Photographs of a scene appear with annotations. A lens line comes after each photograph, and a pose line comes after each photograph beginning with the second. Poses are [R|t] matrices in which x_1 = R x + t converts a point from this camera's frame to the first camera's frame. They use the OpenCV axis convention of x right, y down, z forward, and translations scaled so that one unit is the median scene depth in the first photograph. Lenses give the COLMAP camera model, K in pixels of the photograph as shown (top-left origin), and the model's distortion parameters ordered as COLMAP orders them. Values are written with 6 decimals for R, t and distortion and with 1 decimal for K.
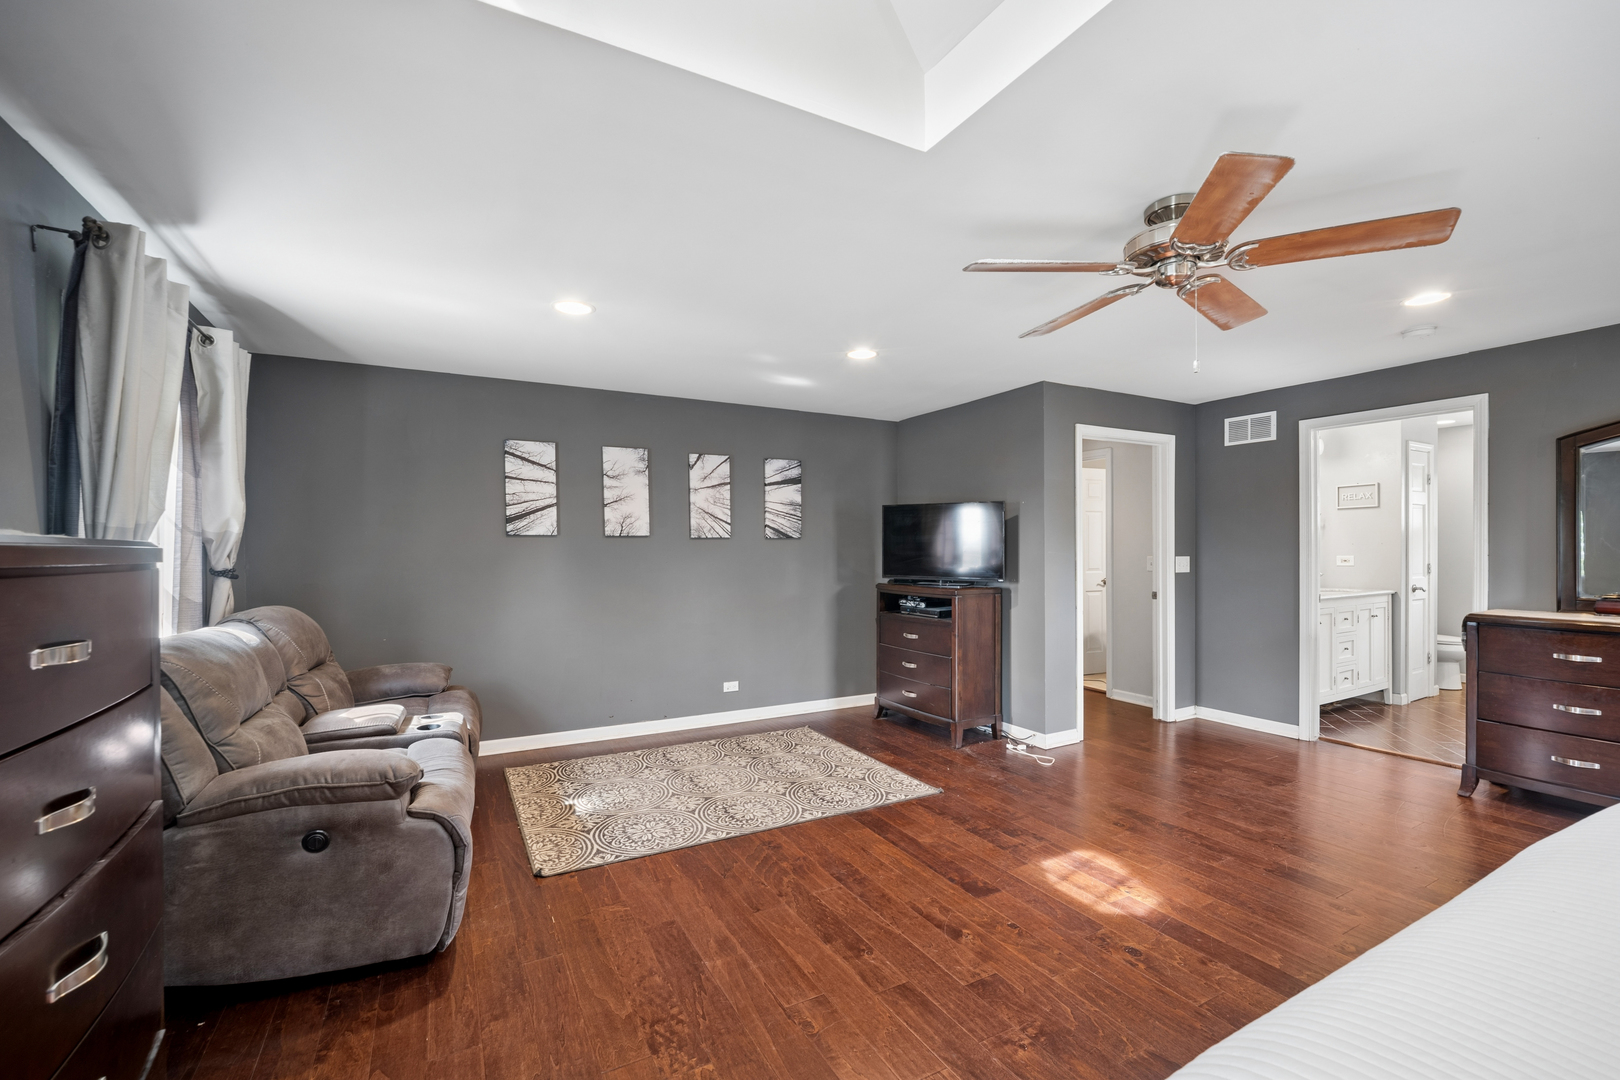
lens RADIAL K [[680.6, 0, 812.1], [0, 680.6, 550.8], [0, 0, 1]] dist [-0.002242, 0.000107]
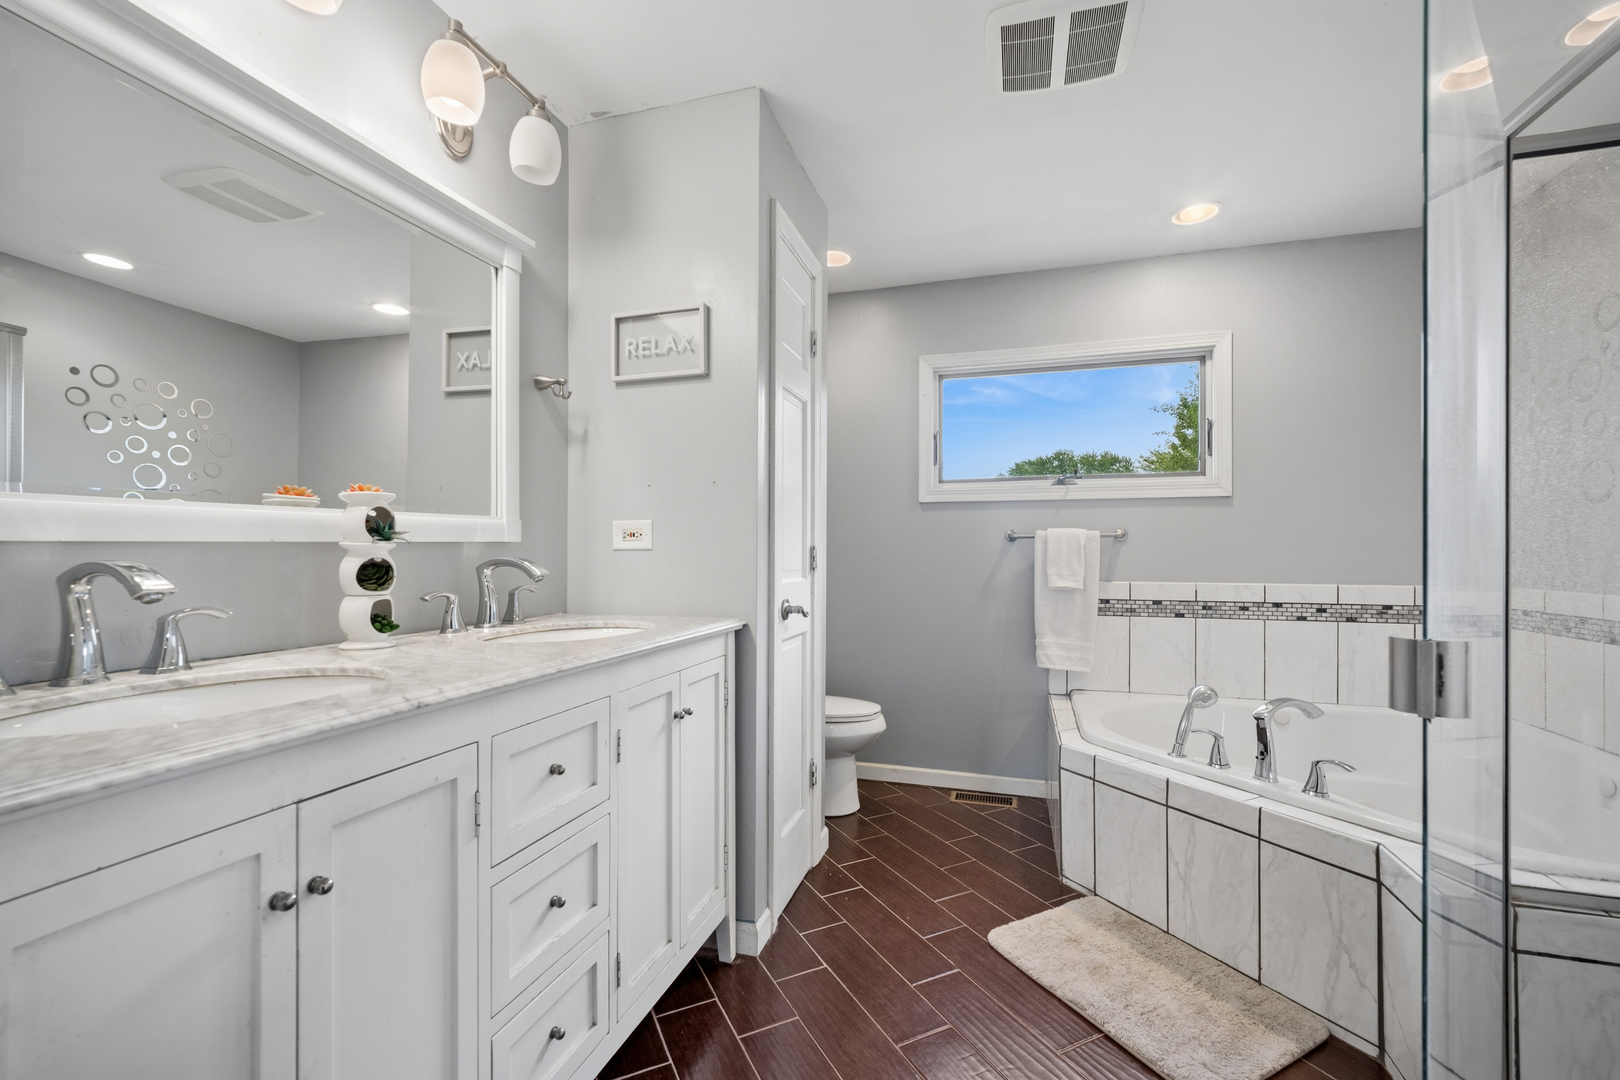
lens RADIAL K [[680.6, 0, 815.6], [0, 680.6, 548.0], [0, 0, 1]] dist [-0.002242, 0.000107]
pose [[0.723444, 0.009430, 0.690318, 0.651404], [-0.000754, 0.999917, -0.012869, 0.026925], [-0.690382, 0.008790, 0.723391, 0.730831]]
